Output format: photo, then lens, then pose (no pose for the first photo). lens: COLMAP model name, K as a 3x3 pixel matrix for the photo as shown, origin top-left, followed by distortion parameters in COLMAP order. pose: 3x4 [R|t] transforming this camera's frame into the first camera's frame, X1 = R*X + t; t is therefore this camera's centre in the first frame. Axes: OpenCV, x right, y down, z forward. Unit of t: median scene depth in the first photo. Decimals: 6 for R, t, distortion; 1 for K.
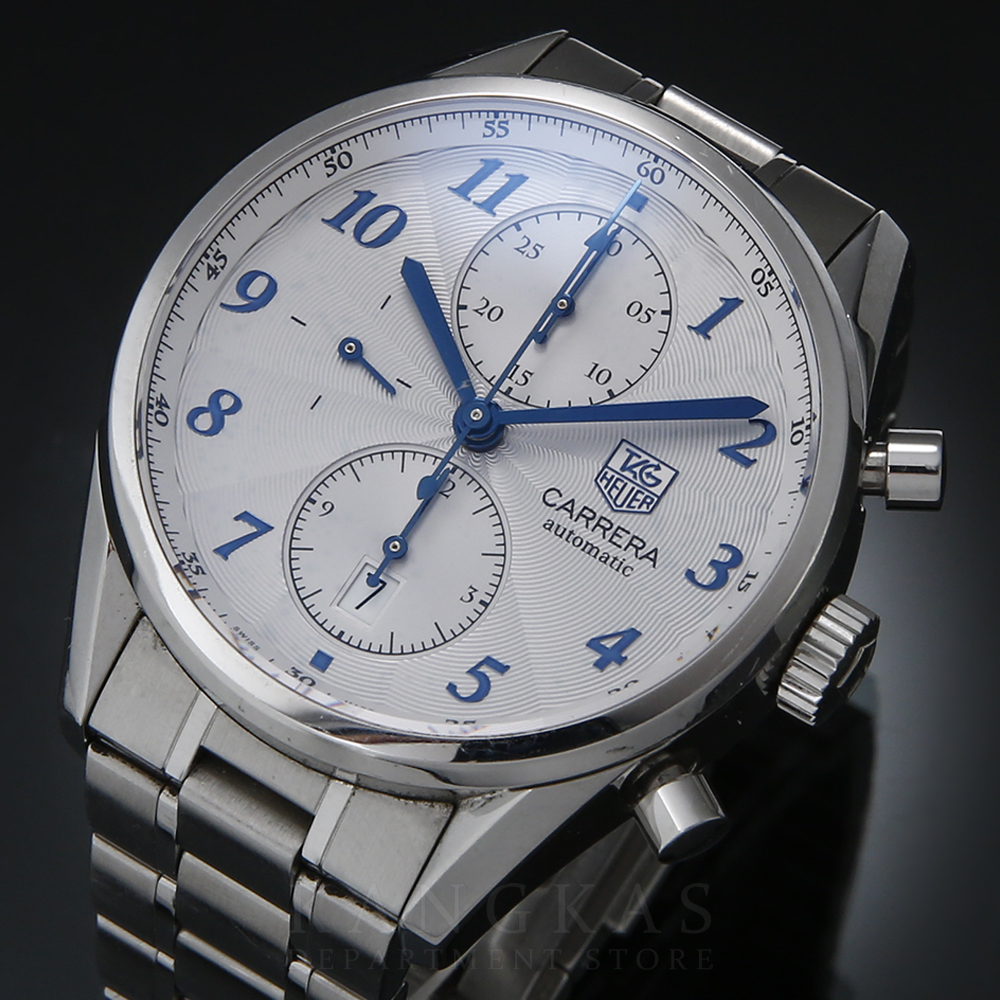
lens RADIAL K [[5909.6, 0, 467.1], [0, 5909.6, 499.7], [0, 0, 1]] dist [0.420512, 16.094970]
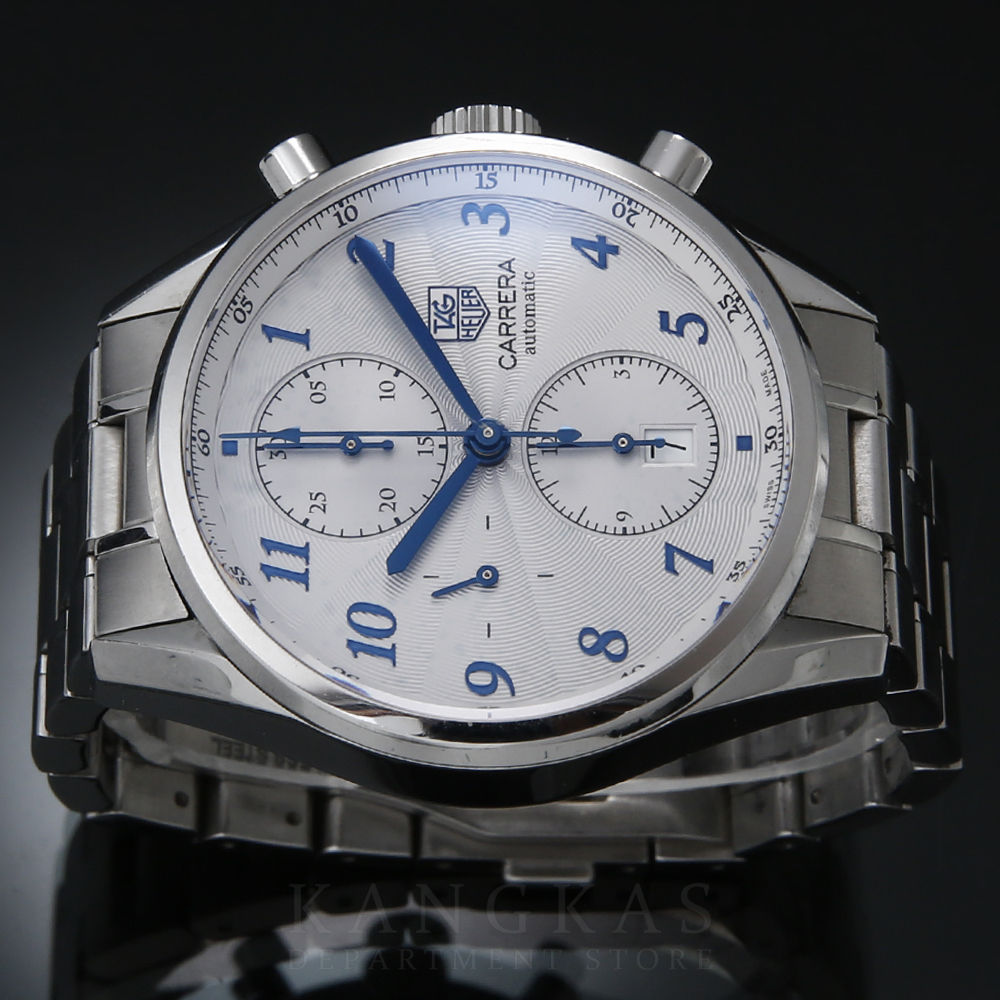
lens RADIAL K [[5909.6, 0, 467.1], [0, 5909.6, 499.7], [0, 0, 1]] dist [0.420512, 16.094970]
pose [[-0.551150, -0.750774, 0.364105, -0.414267], [0.798183, -0.347204, 0.492293, -0.574361], [-0.243182, 0.561950, 0.790617, 0.120063]]
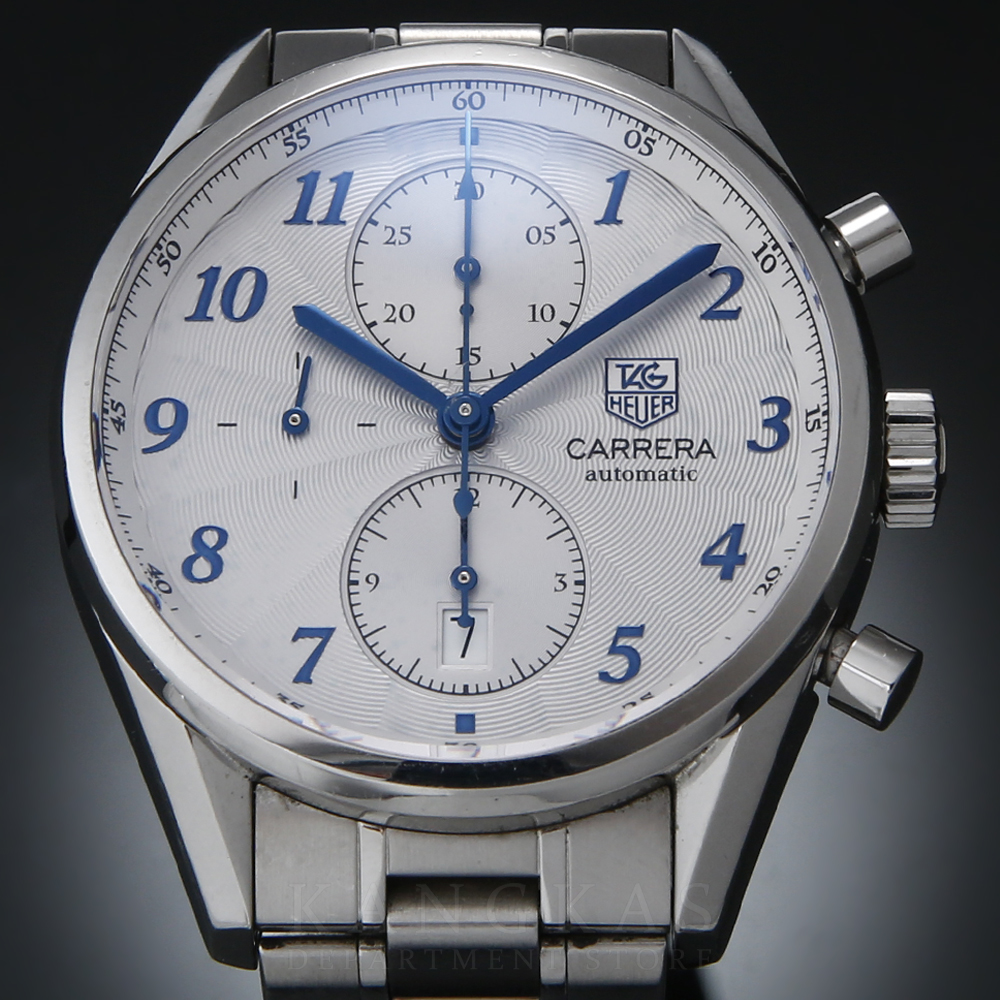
lens RADIAL K [[5909.6, 0, 467.1], [0, 5909.6, 499.7], [0, 0, 1]] dist [0.420512, 16.094970]
pose [[0.838841, -0.487993, 0.241266, -0.226077], [0.495292, 0.868071, 0.033742, -0.033091], [-0.225902, 0.091193, 0.969872, 0.111432]]
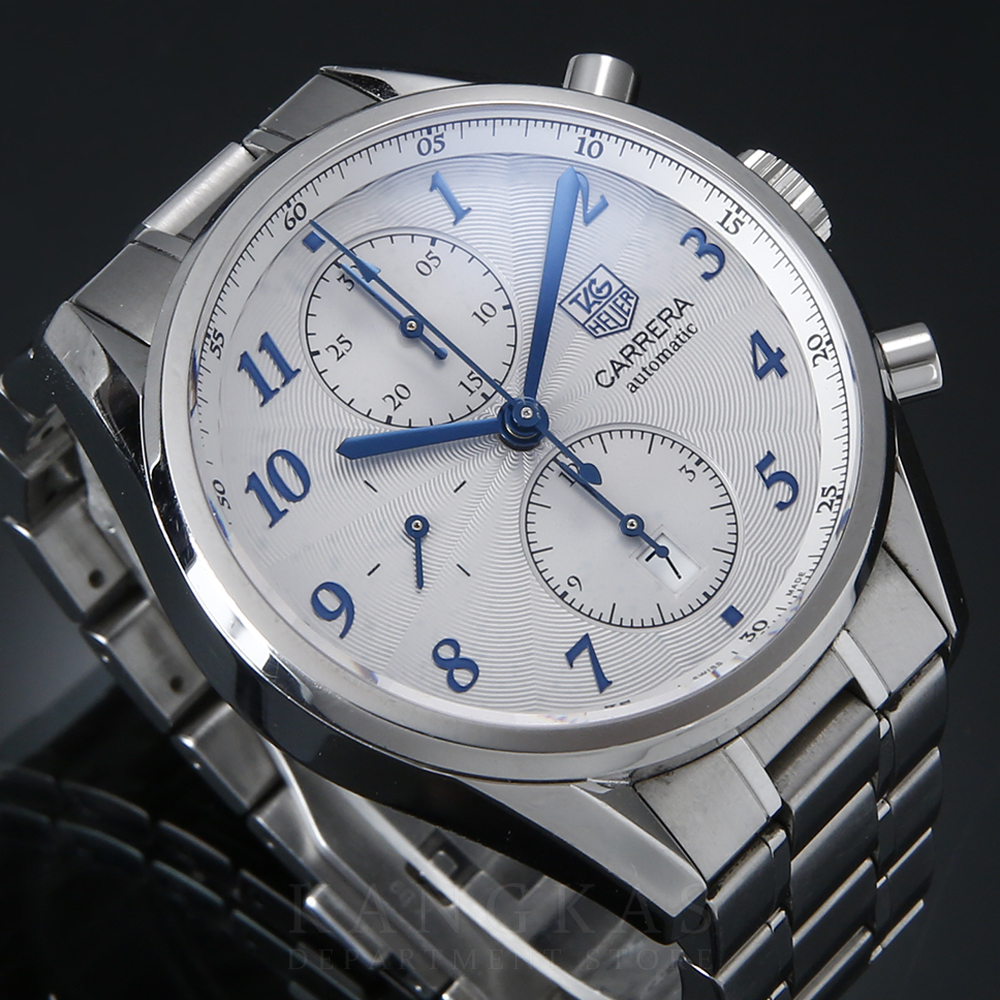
lens RADIAL K [[5909.6, 0, 467.1], [0, 5909.6, 499.7], [0, 0, 1]] dist [0.420512, 16.094970]
pose [[0.152513, -0.875651, 0.458230, -0.476150], [0.874456, 0.335607, 0.350278, -0.372426], [-0.460507, 0.347280, 0.816903, 0.183157]]
